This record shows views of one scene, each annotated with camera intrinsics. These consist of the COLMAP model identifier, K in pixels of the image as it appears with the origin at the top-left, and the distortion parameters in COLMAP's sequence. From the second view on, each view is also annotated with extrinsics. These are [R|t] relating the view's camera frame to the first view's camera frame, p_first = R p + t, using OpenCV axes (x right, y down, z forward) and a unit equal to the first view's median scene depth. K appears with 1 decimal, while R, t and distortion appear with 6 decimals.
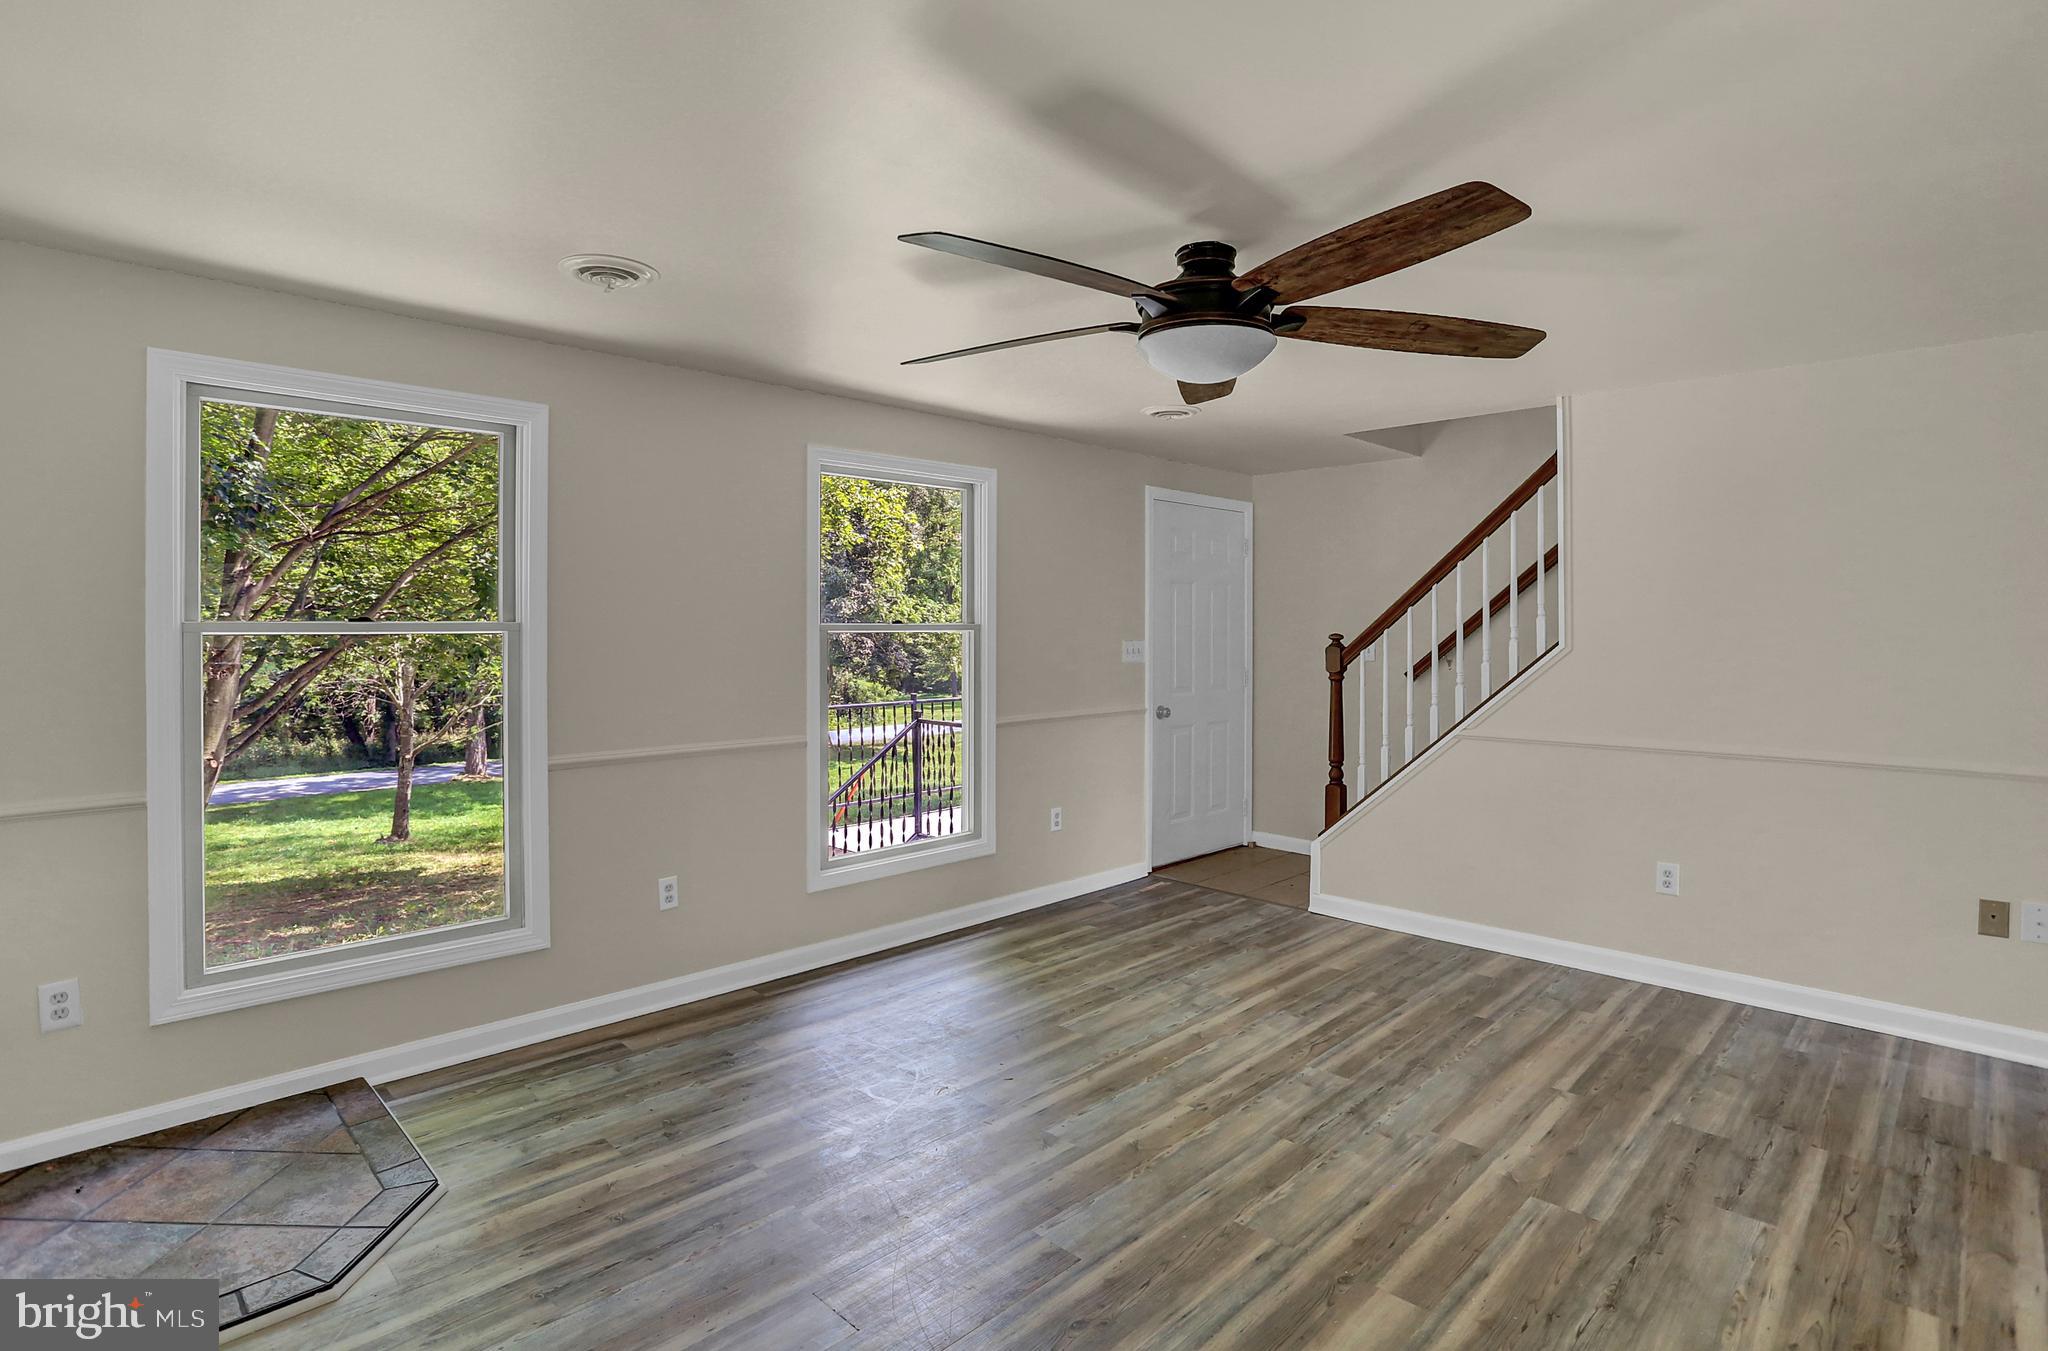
lens RADIAL K [[1022.7, 0, 1019.1], [0, 1022.7, 644.6], [0, 0, 1]] dist [-0.075288, 0.031807]
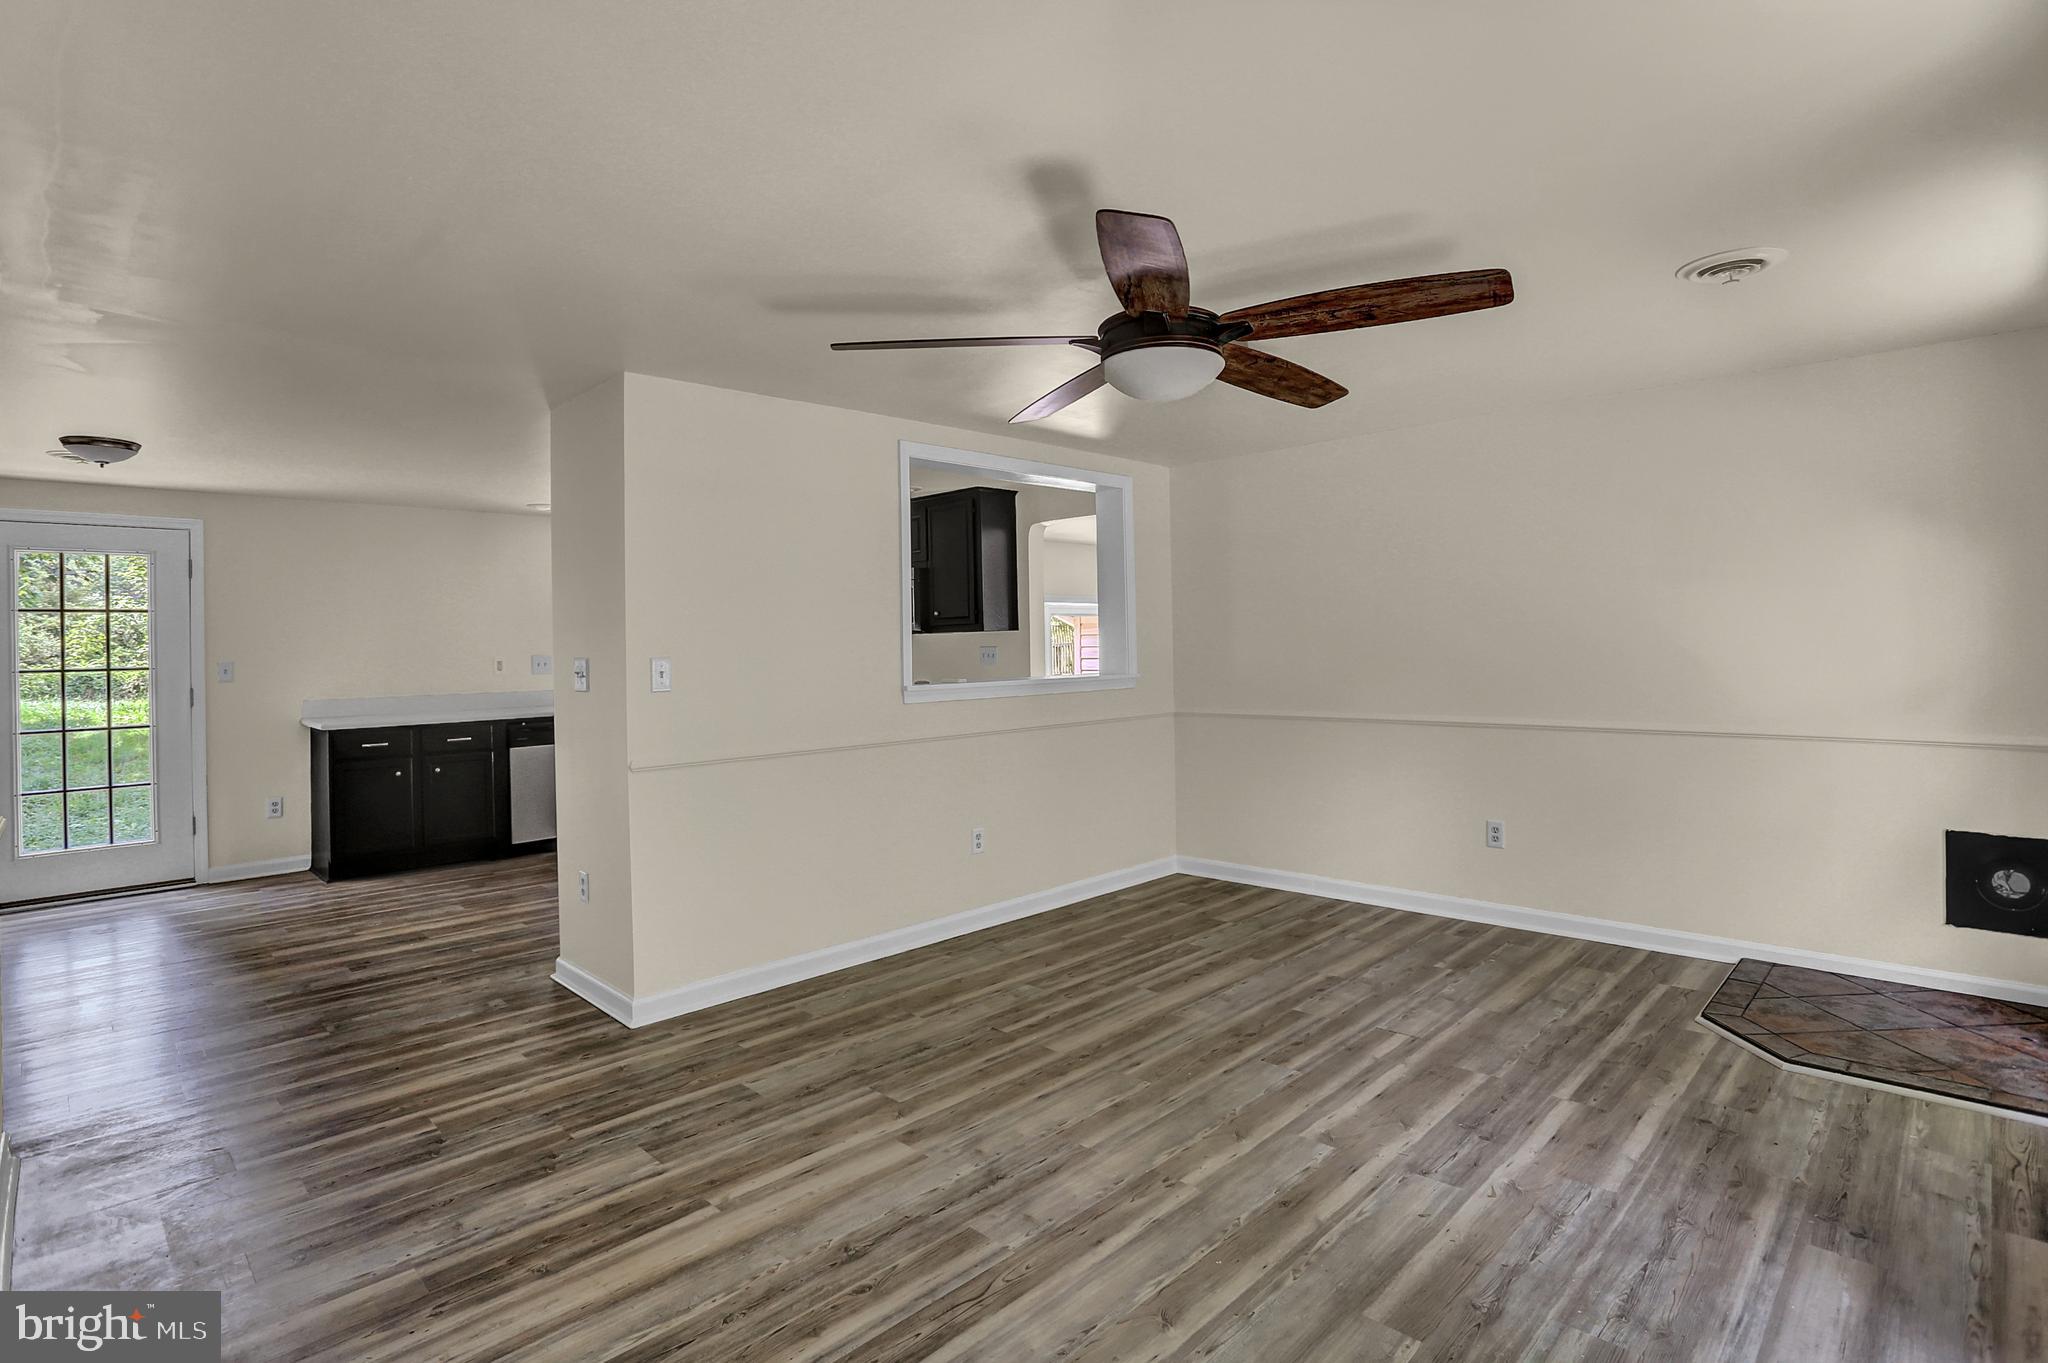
lens RADIAL K [[1022.7, 0, 1019.1], [0, 1022.7, 650.6], [0, 0, 1]] dist [-0.075288, 0.031807]
pose [[-0.999815, 0.019041, 0.002845, 0.284274], [0.019095, 0.999611, 0.020308, -0.010212], [-0.002457, 0.020359, -0.999790, 1.753788]]
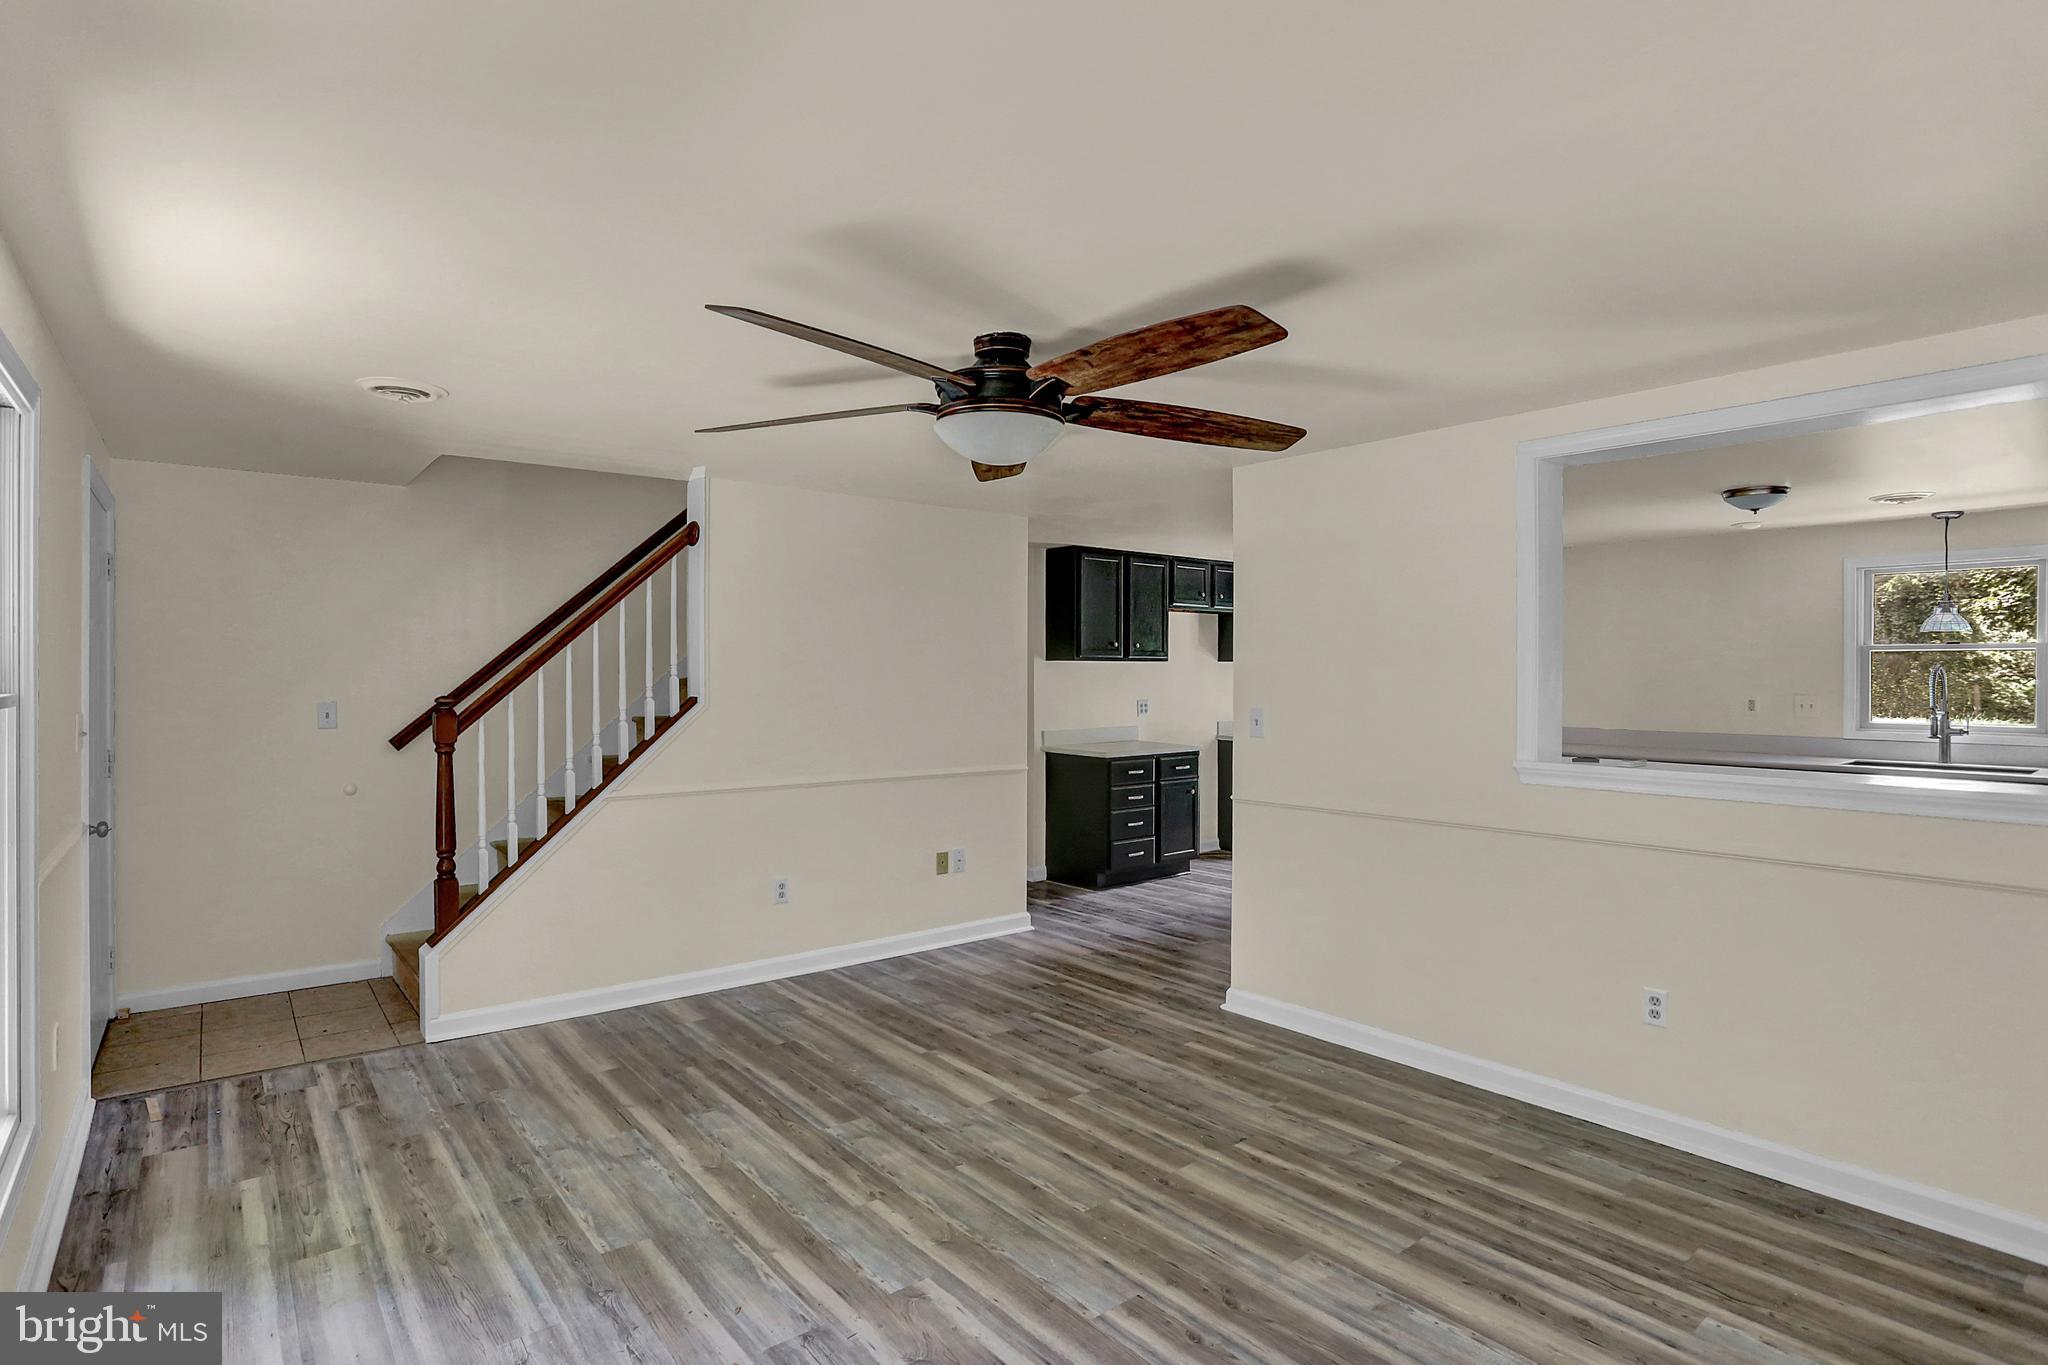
lens RADIAL K [[1022.7, 0, 1019.1], [0, 1022.7, 651.6], [0, 0, 1]] dist [-0.075288, 0.031807]
pose [[0.106252, 0.021288, 0.994111, -0.735830], [0.014165, 0.999637, -0.022920, -0.036392], [-0.994238, 0.016516, 0.105912, 0.718362]]
